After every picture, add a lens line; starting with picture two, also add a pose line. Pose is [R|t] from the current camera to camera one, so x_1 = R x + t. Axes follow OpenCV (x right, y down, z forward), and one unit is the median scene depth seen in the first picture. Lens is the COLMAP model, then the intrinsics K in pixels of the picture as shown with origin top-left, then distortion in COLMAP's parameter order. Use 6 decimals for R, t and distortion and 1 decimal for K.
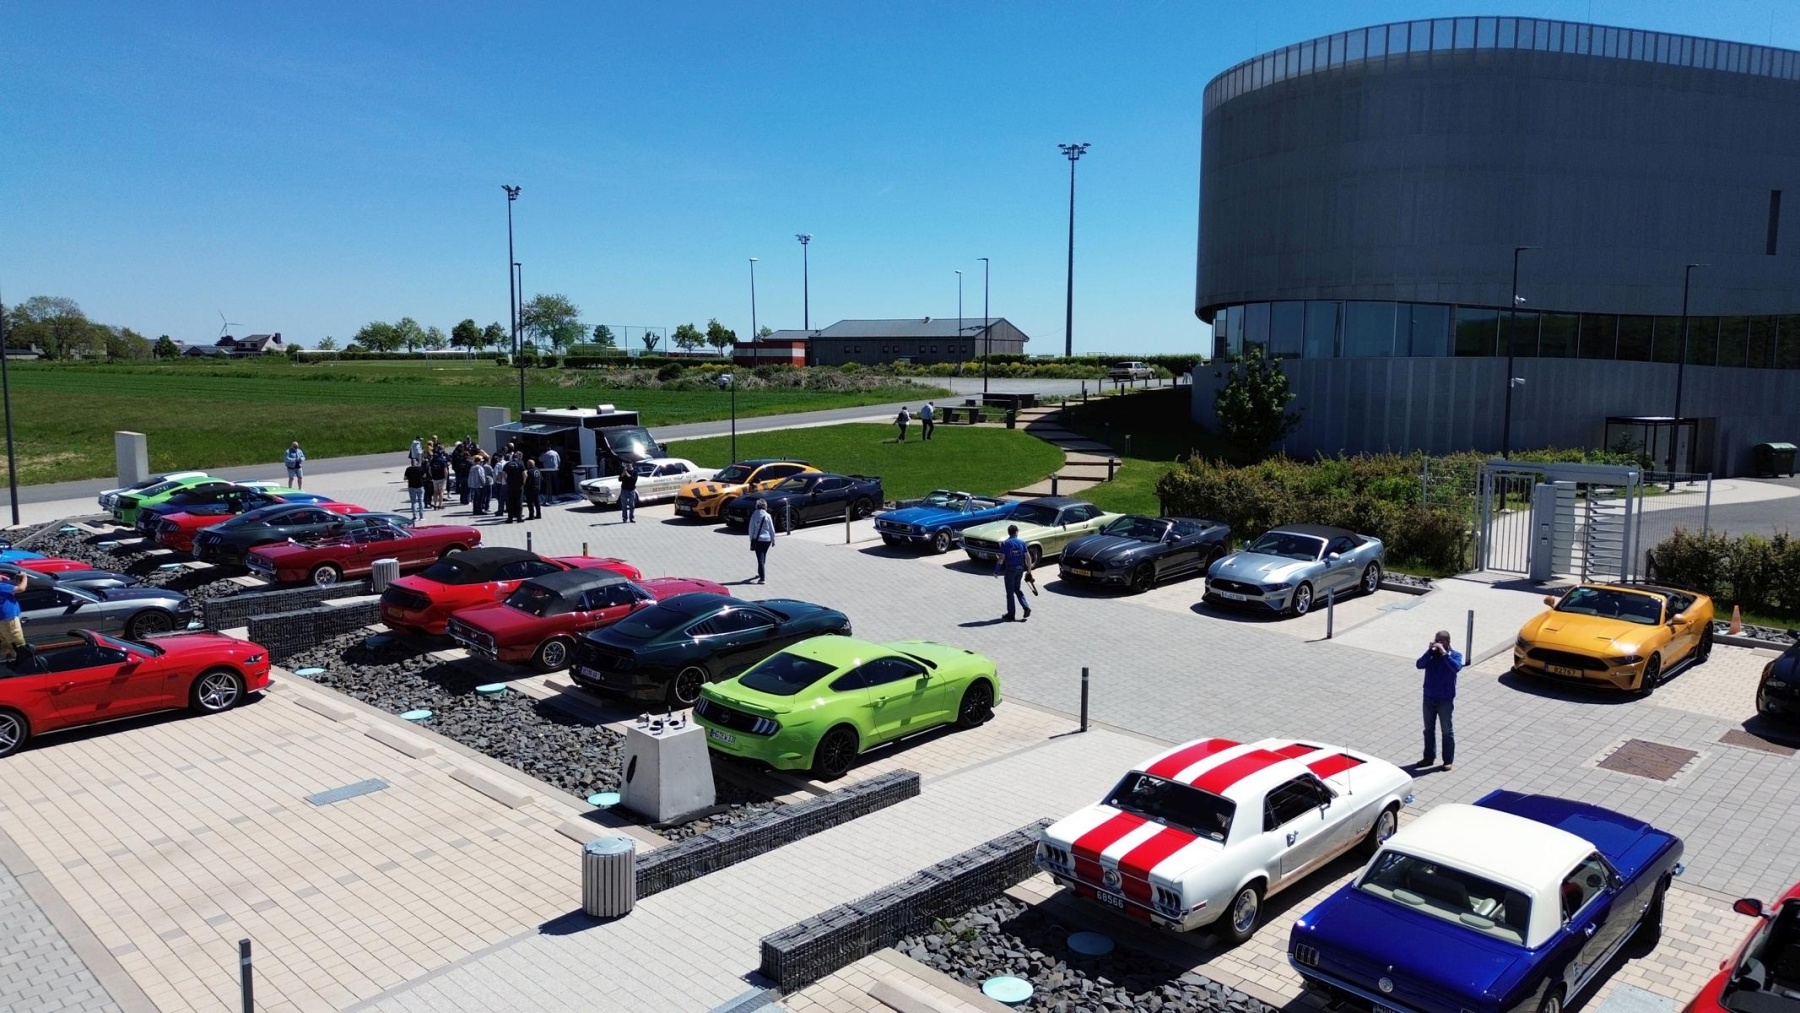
lens RADIAL K [[1272.3, 0, 900.0], [0, 1272.3, 506.5], [0, 0, 1]] dist [0.006969, 0.000939]
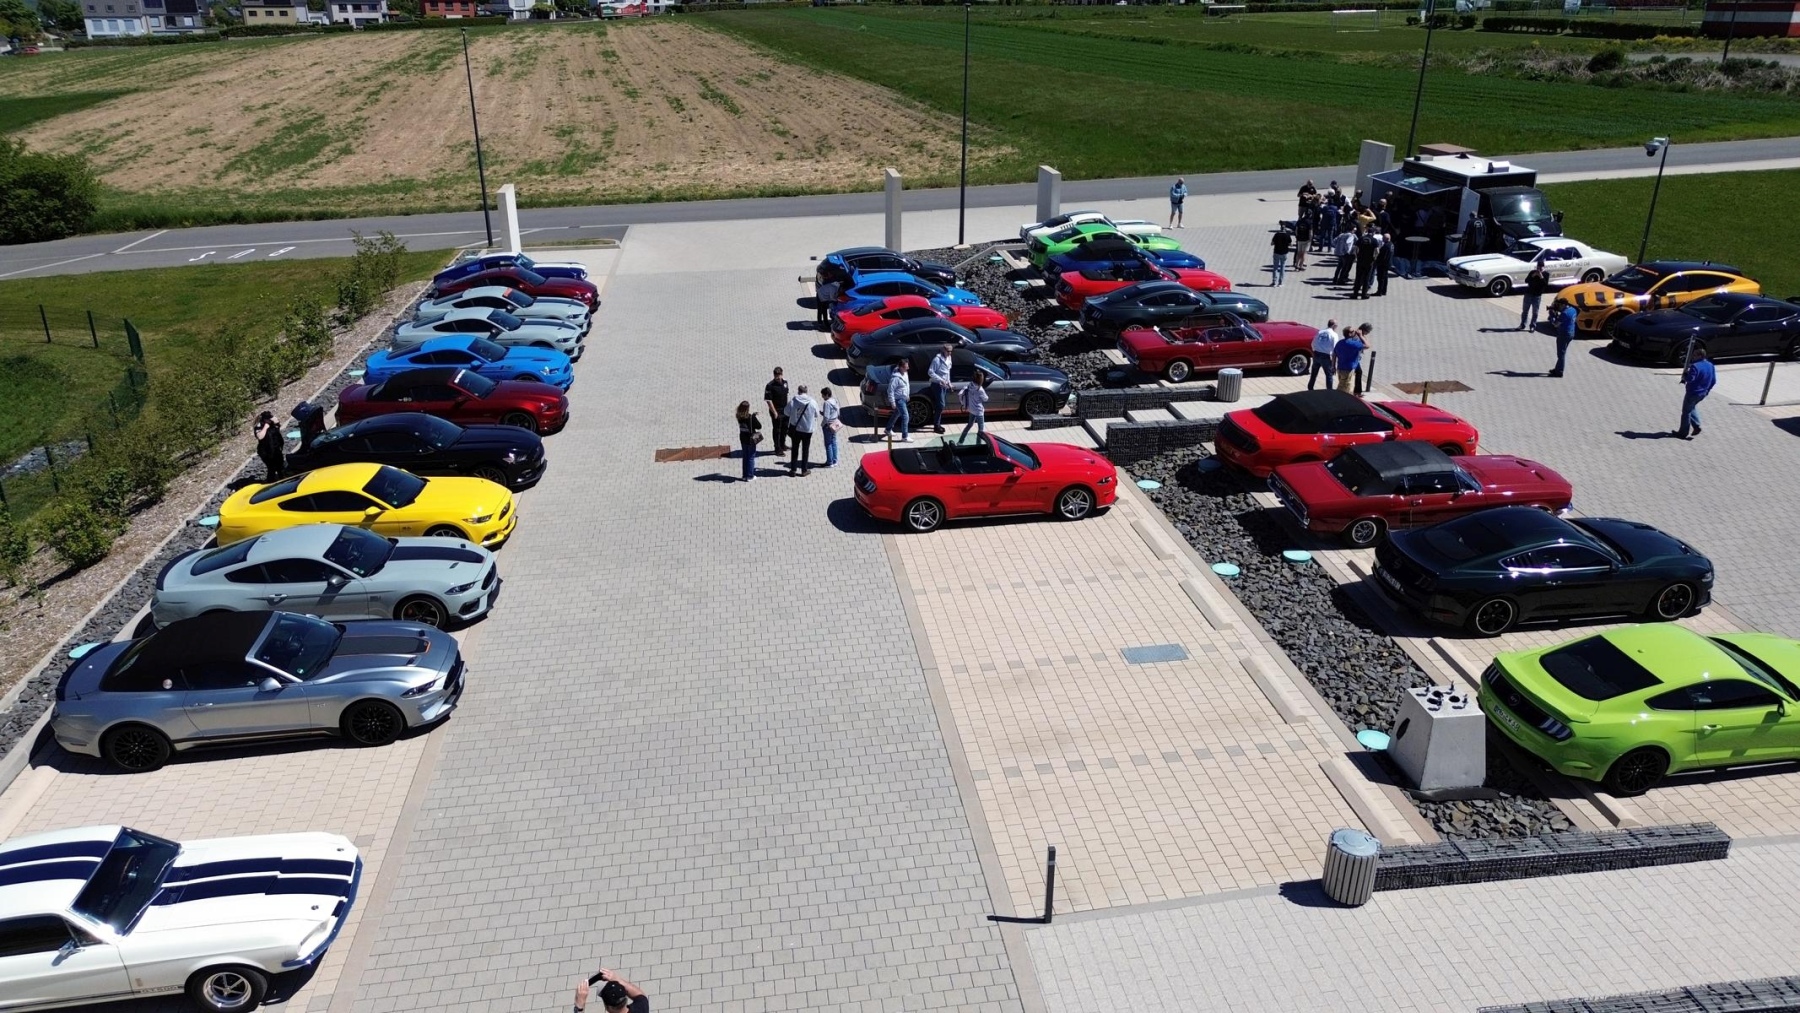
lens RADIAL K [[1252.0, 0, 896.2], [0, 1252.0, 491.4], [0, 0, 1]] dist [0.062189, -0.045296]
pose [[0.786756, 0.229610, -0.572970, 0.009788], [-0.076422, 0.957332, 0.278703, -0.197657], [0.612515, -0.175484, 0.770734, -0.017346]]
